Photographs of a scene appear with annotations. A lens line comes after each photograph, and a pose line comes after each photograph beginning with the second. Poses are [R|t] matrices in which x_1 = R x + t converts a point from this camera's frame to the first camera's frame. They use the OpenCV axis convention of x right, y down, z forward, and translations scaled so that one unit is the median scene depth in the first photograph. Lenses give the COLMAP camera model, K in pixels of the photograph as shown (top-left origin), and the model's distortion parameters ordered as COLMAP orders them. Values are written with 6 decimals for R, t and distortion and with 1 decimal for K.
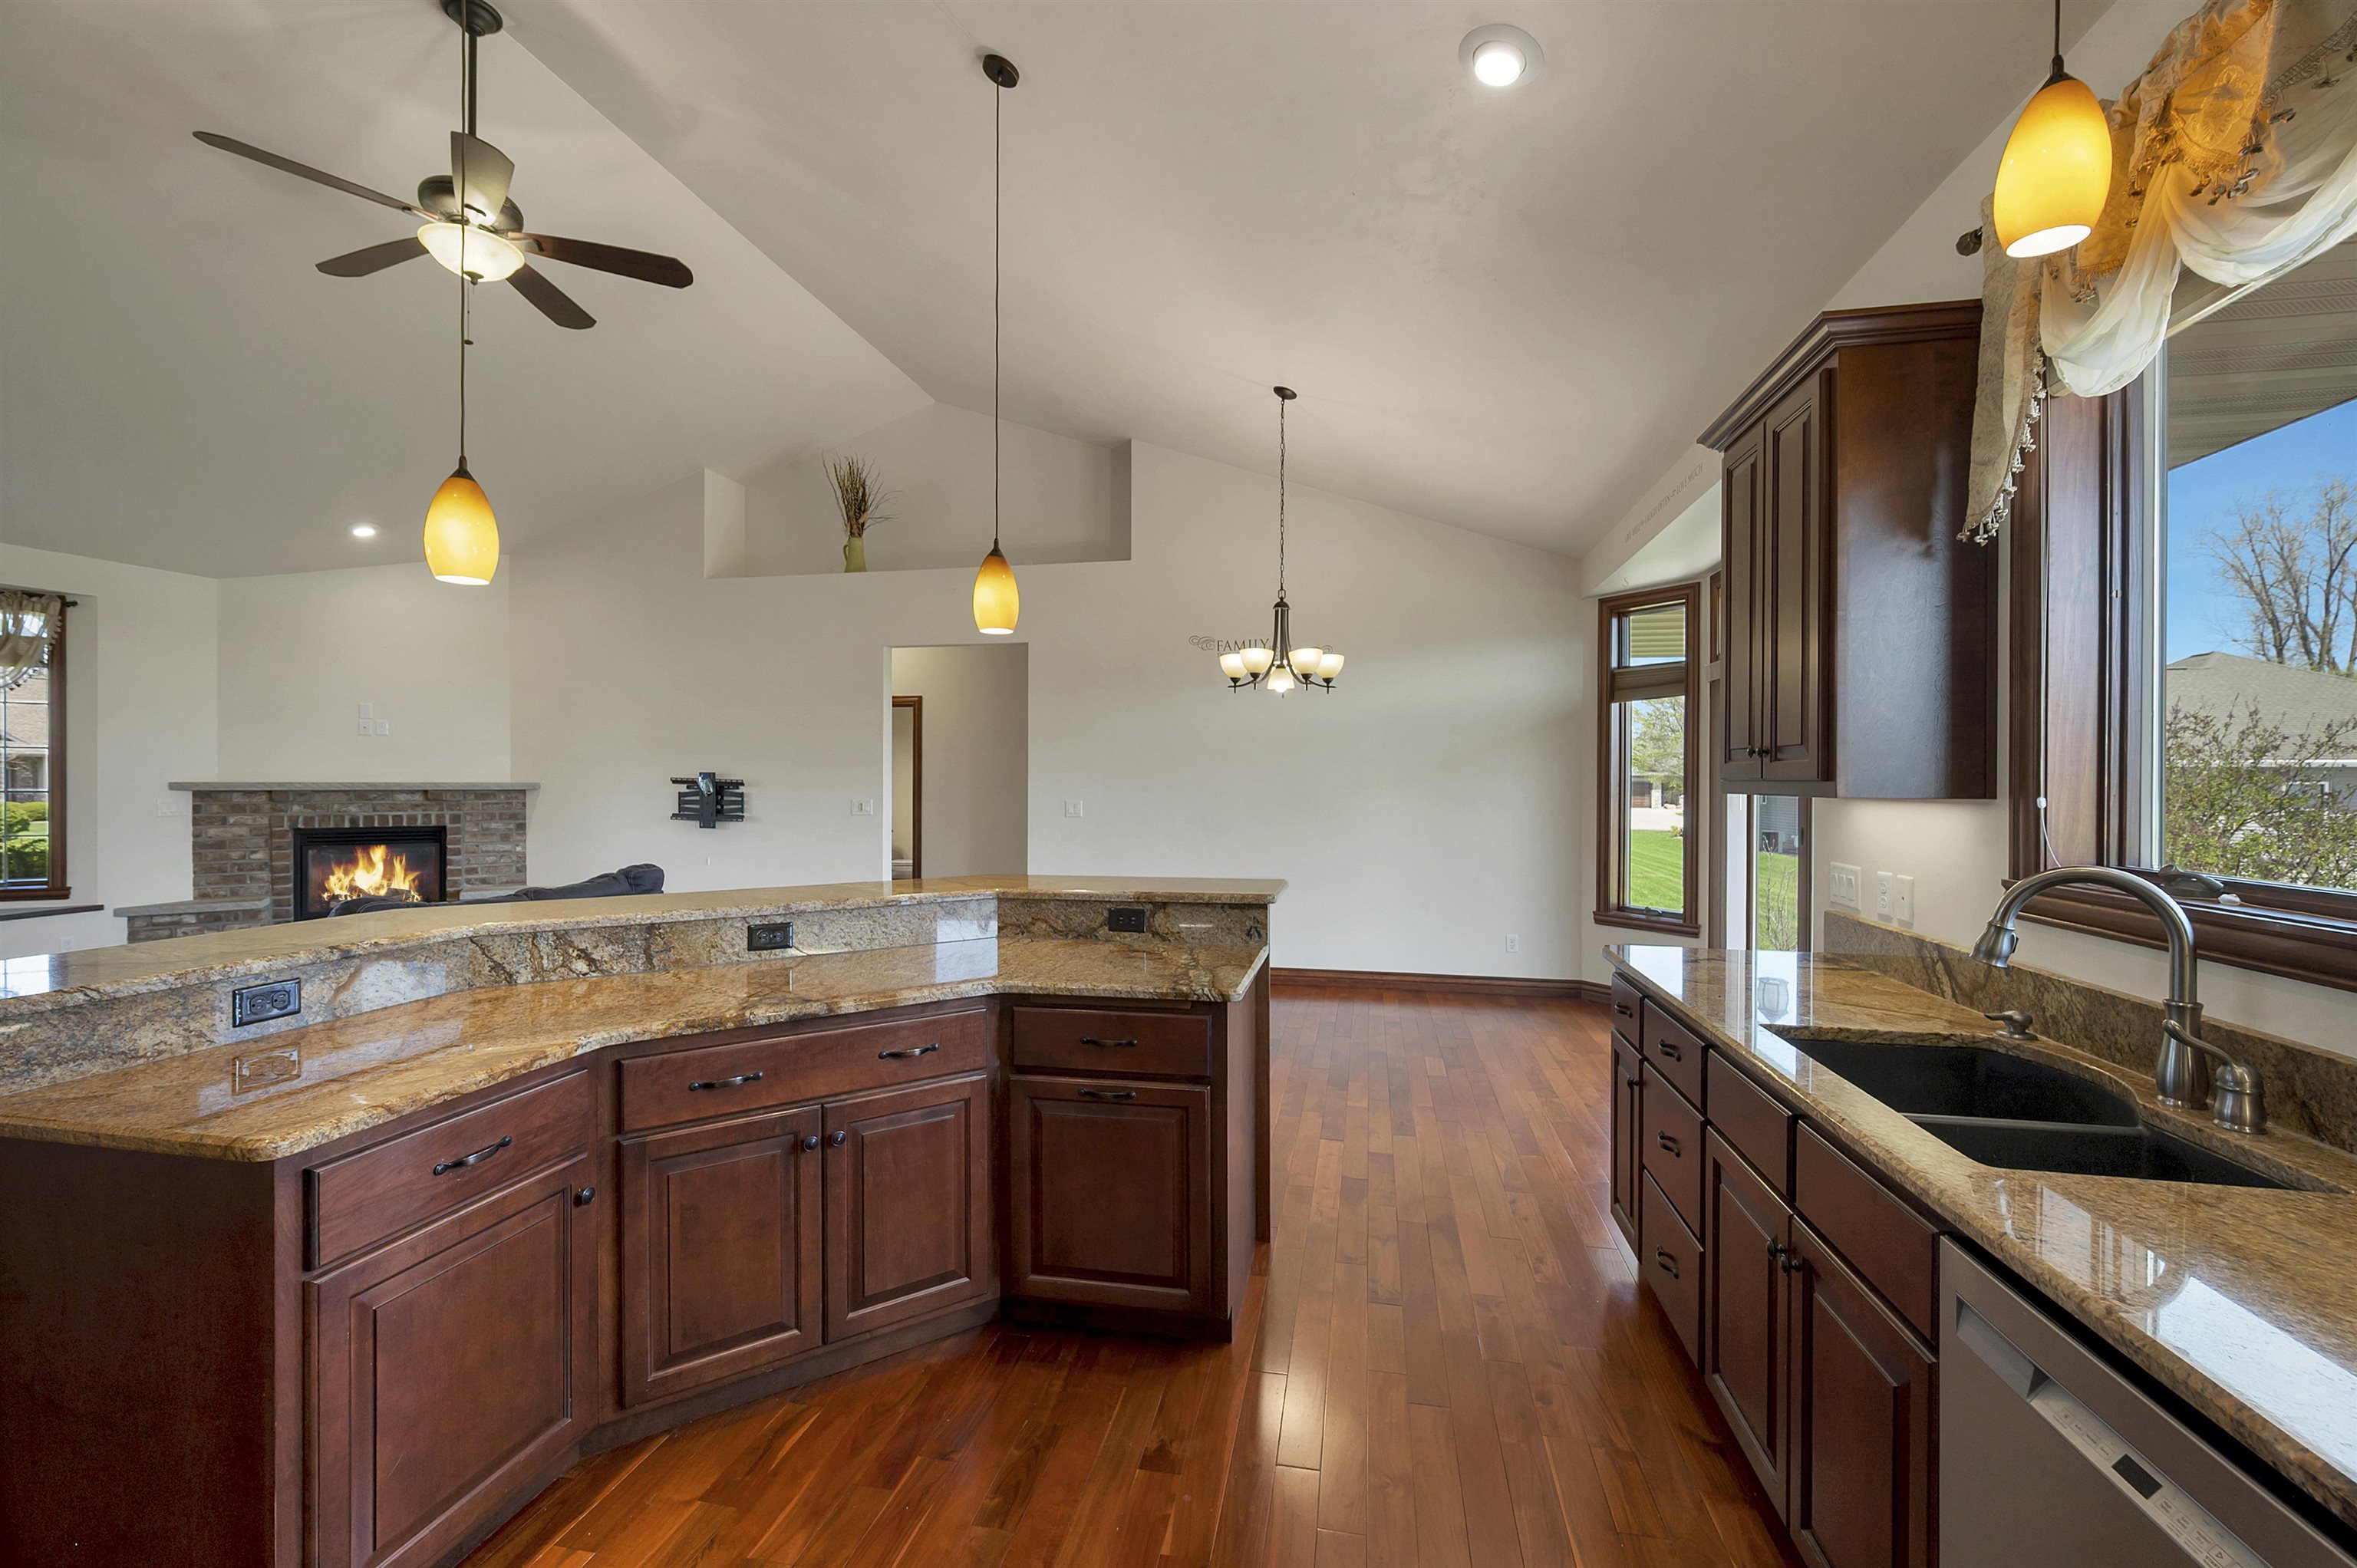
lens RADIAL K [[958.5, 0, 1187.9], [0, 958.5, 782.6], [0, 0, 1]] dist [-0.000222, -0.001027]
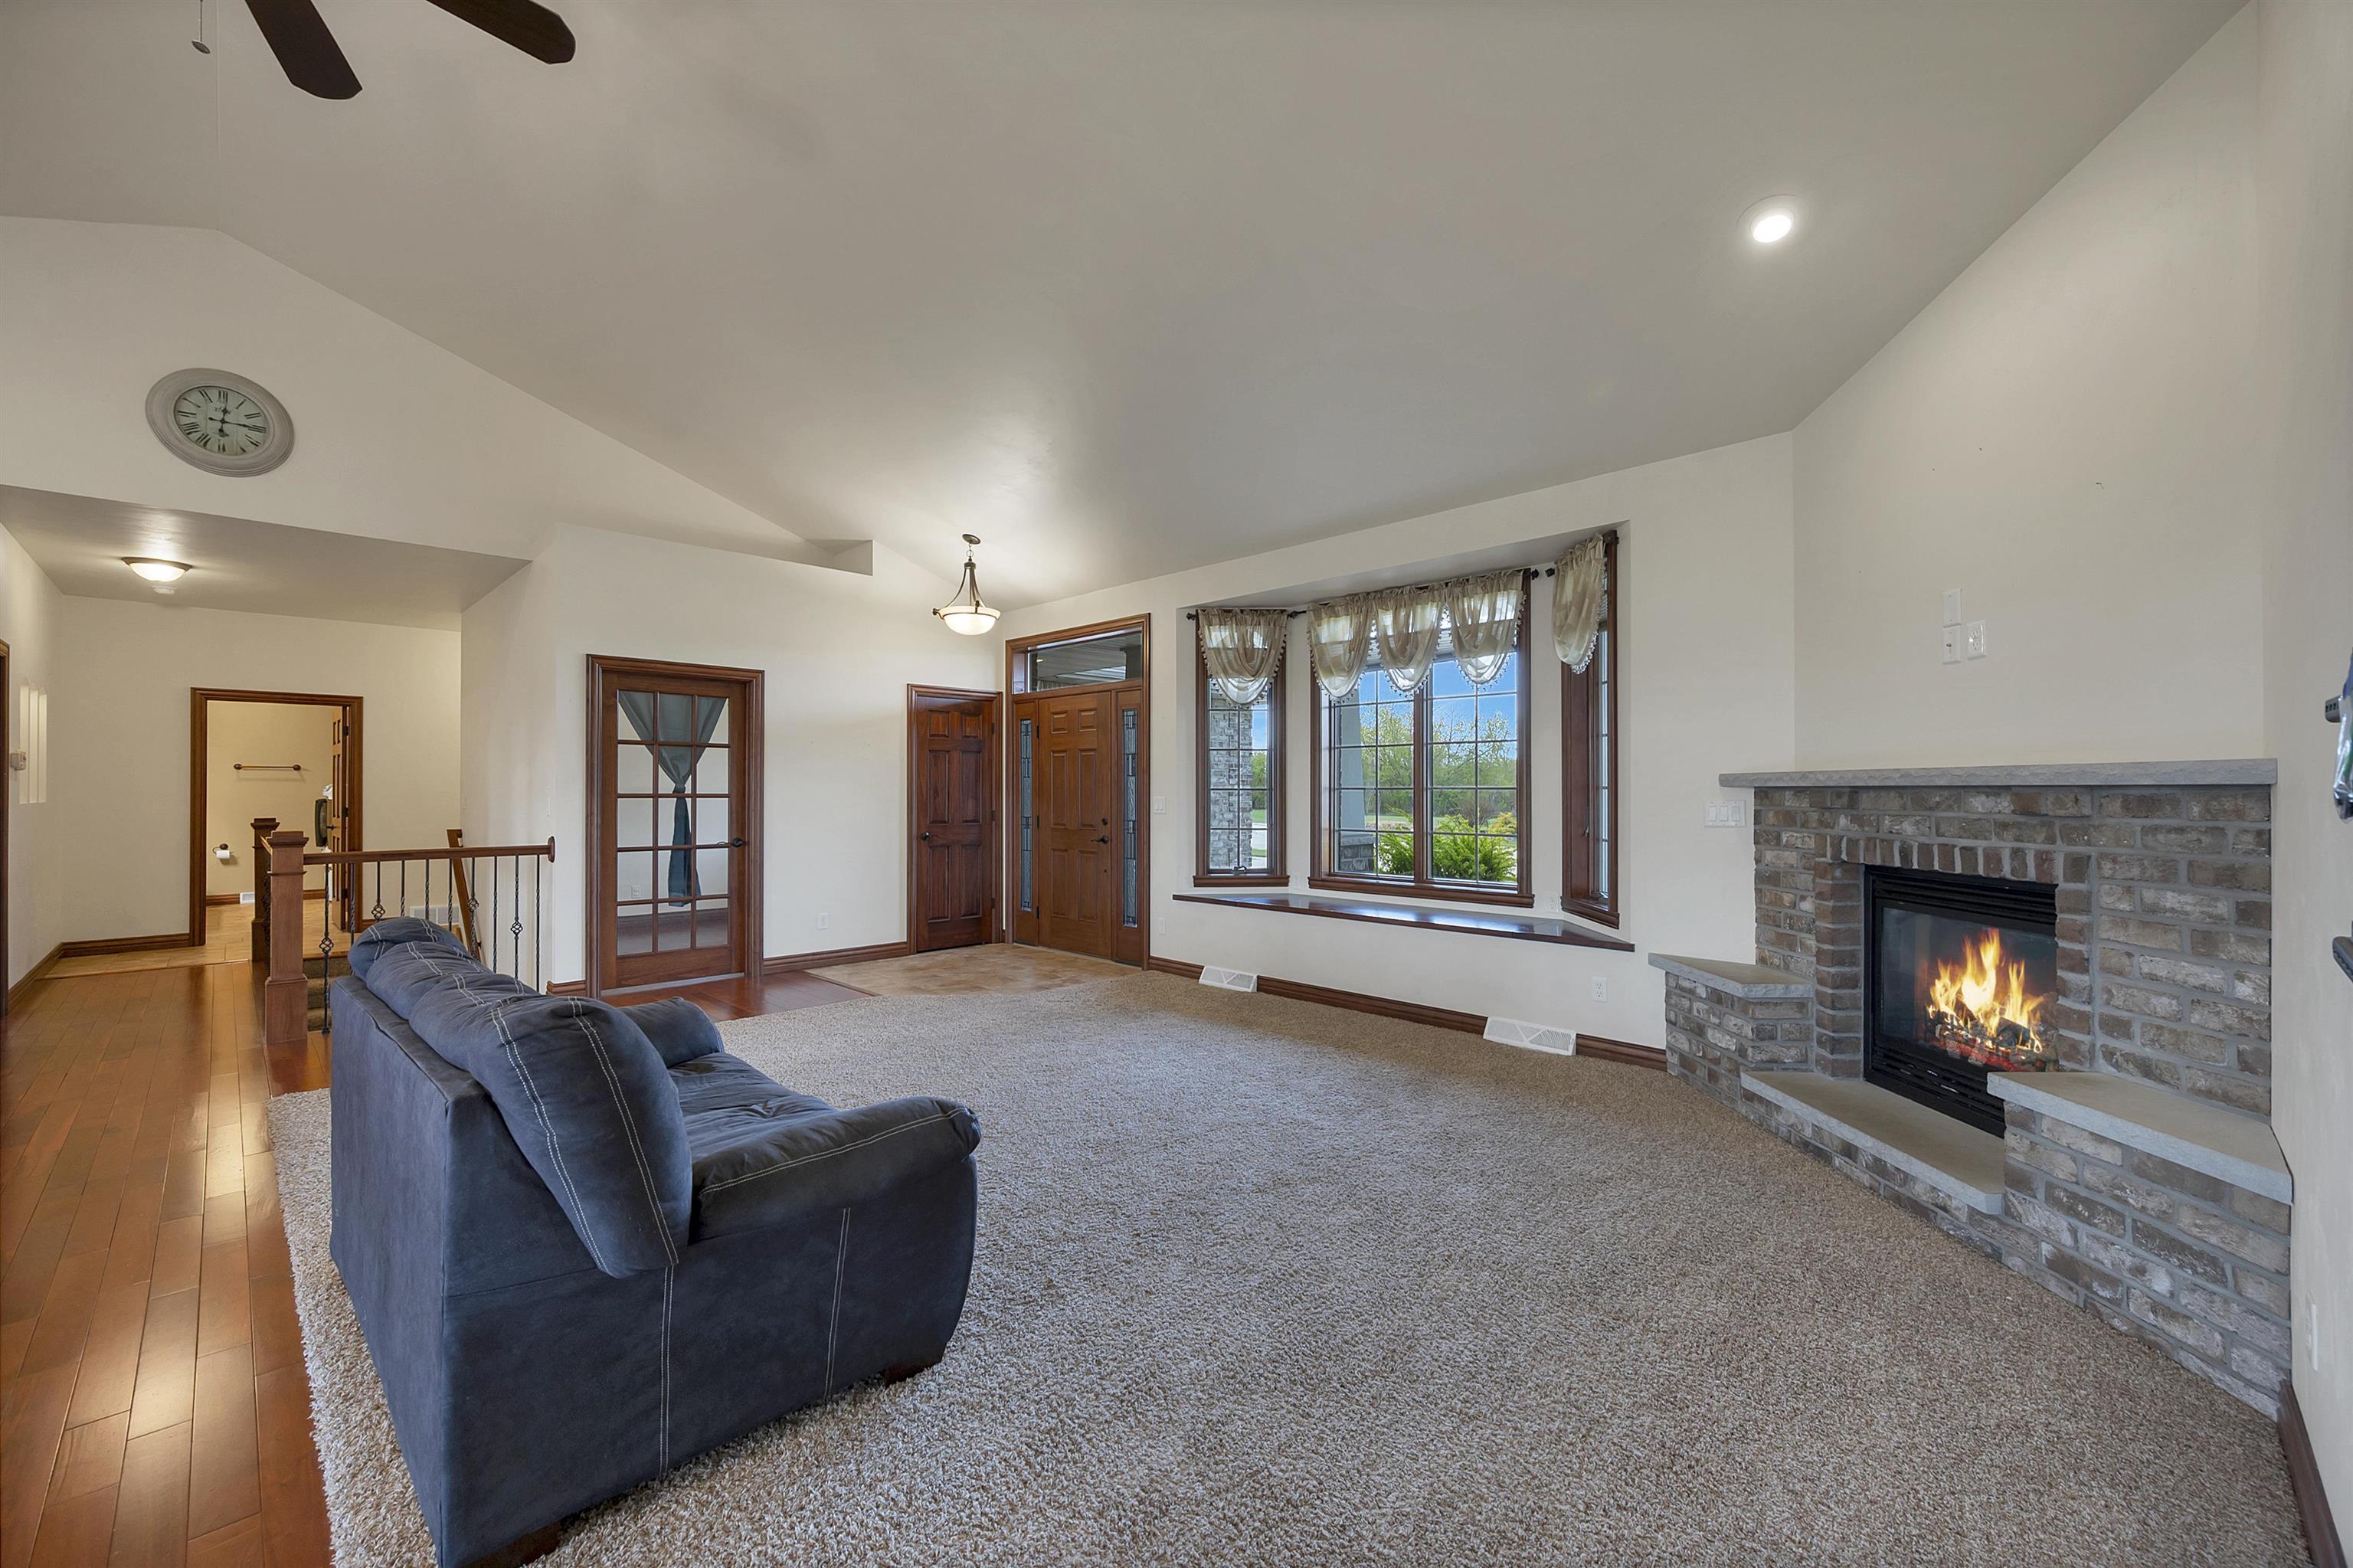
lens RADIAL K [[950.7, 0, 1166.0], [0, 950.7, 785.7], [0, 0, 1]] dist [0.001378, -0.000582]
pose [[-0.558845, -0.006224, -0.829249, -0.354603], [-0.004346, 0.999980, -0.004576, 0.013245], [0.829260, 0.001047, -0.558861, 1.131800]]
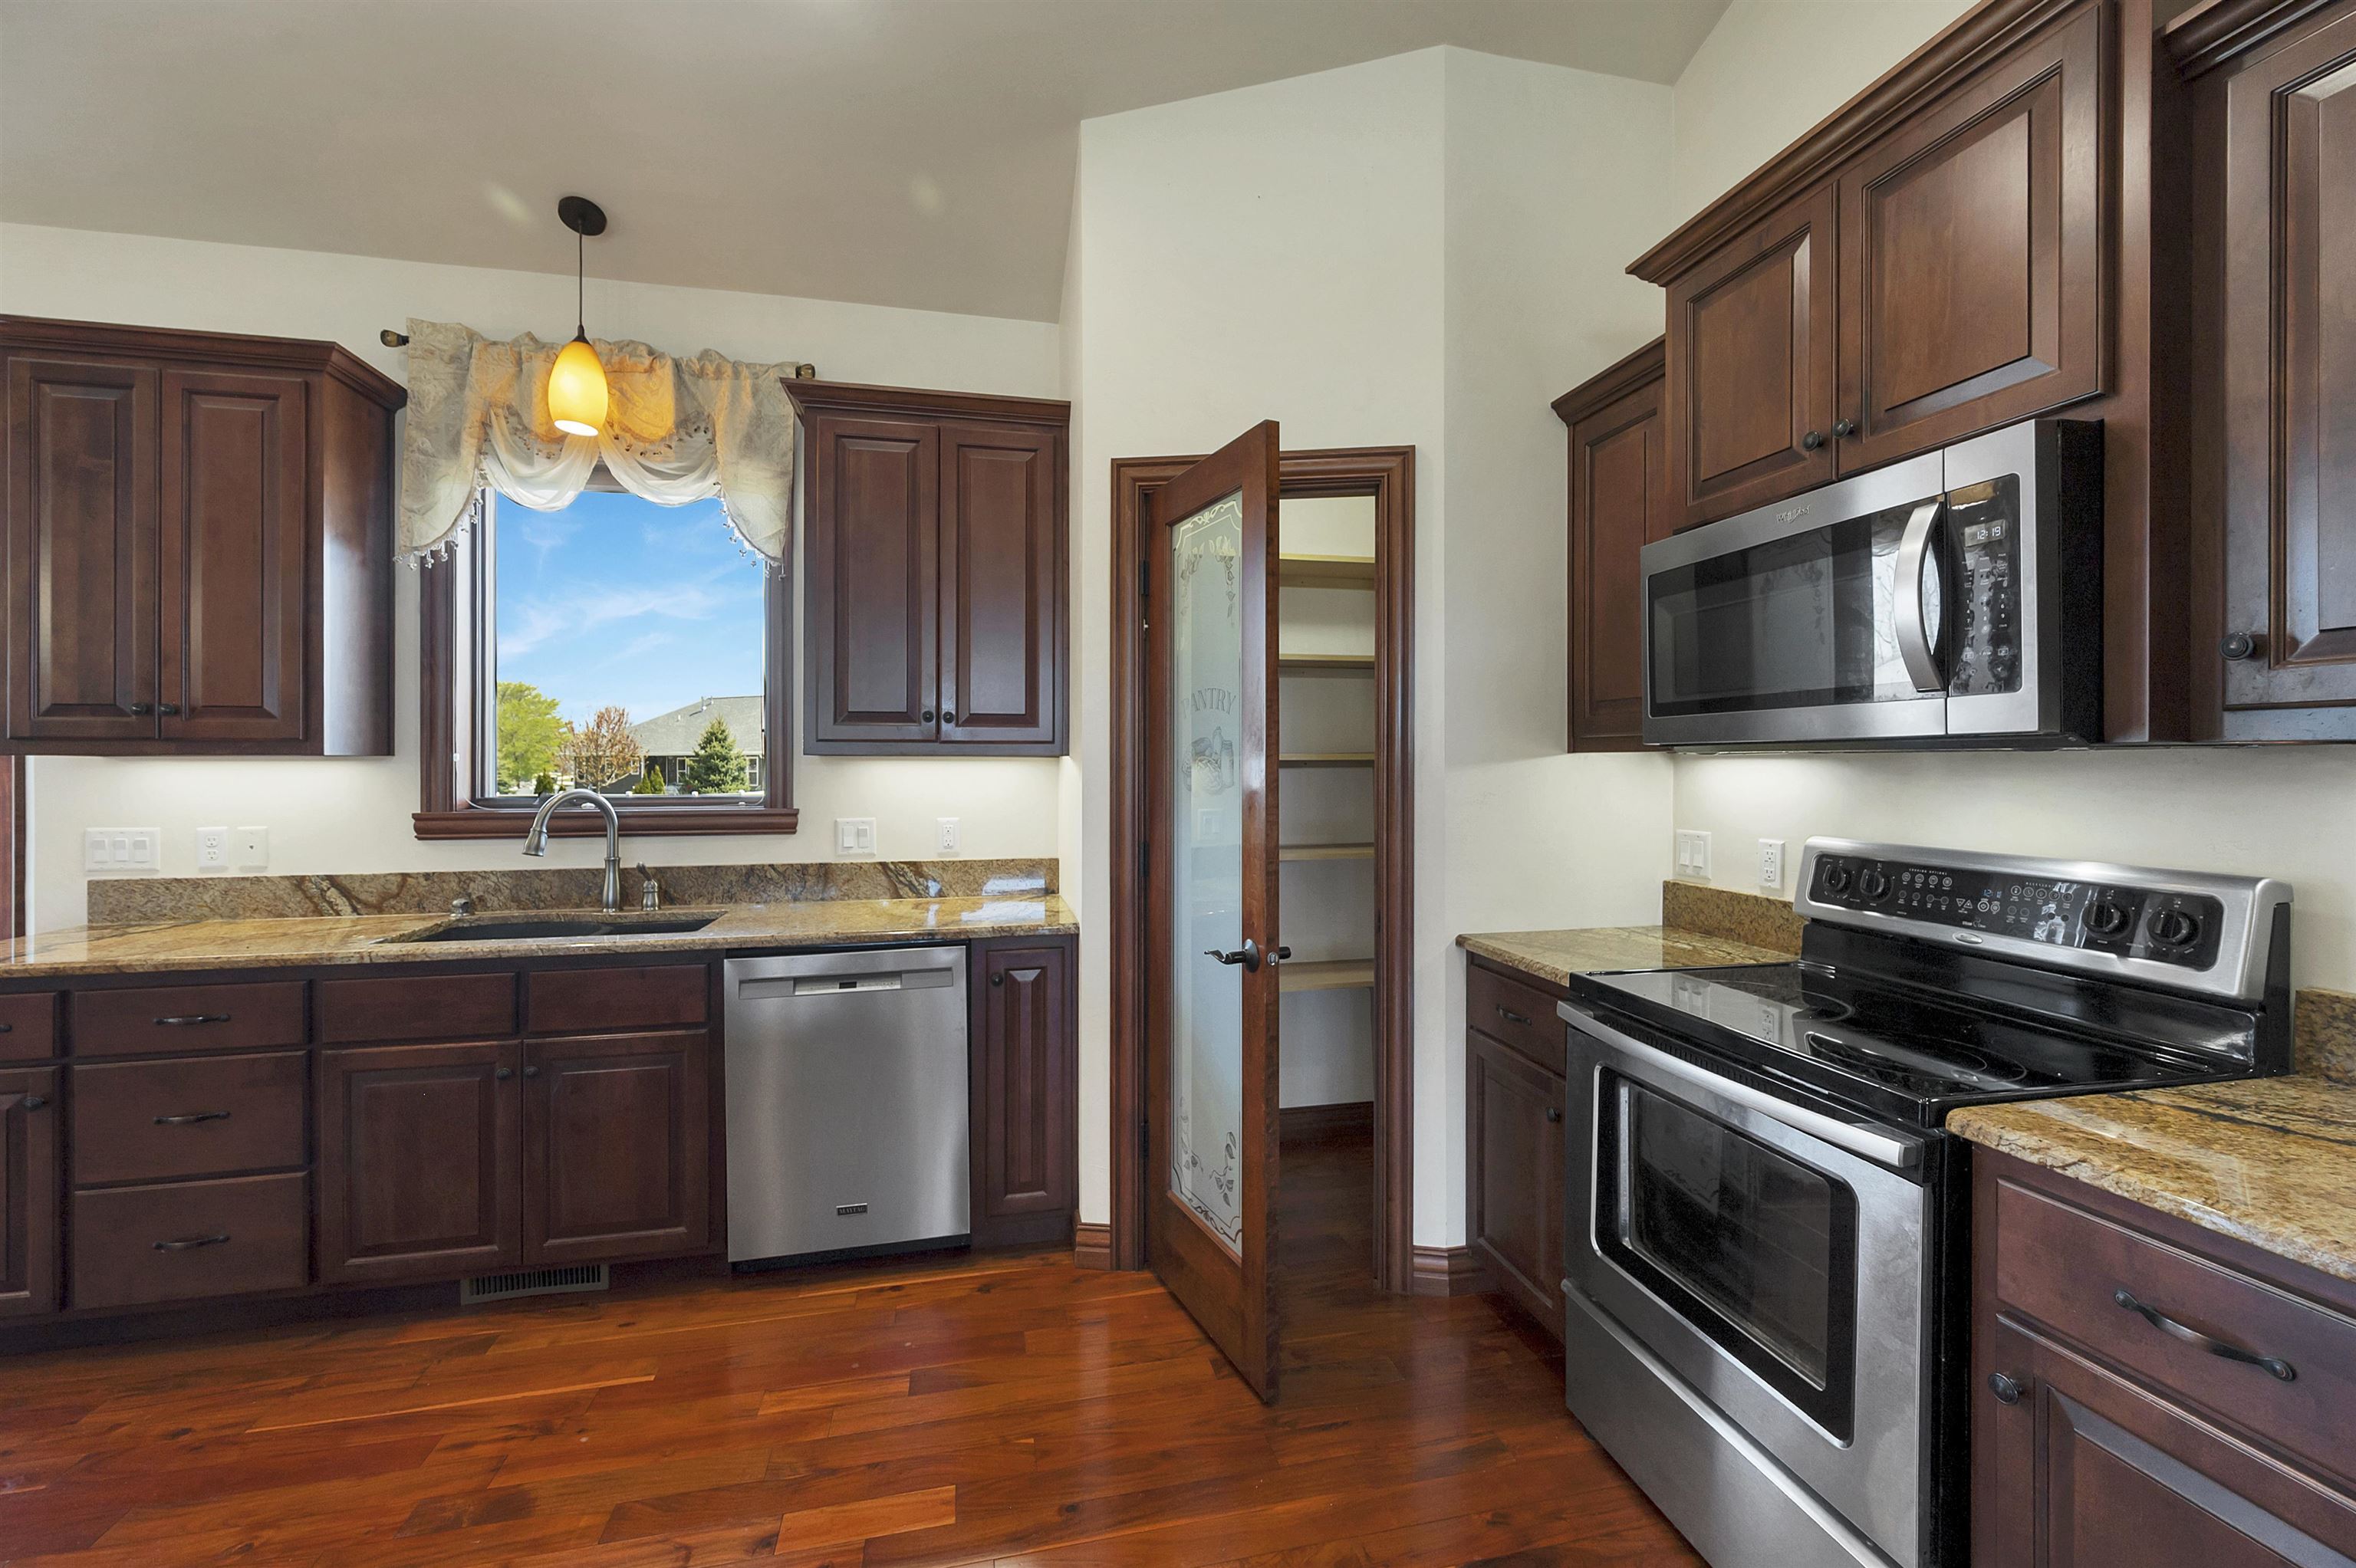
lens RADIAL K [[951.8, 0, 1180.6], [0, 951.8, 755.6], [0, 0, 1]] dist [0.001378, -0.000582]
pose [[-0.404005, 0.005454, 0.914741, -0.286515], [0.004180, 0.999983, -0.004117, 0.009300], [-0.914747, 0.002161, -0.404021, 0.181586]]
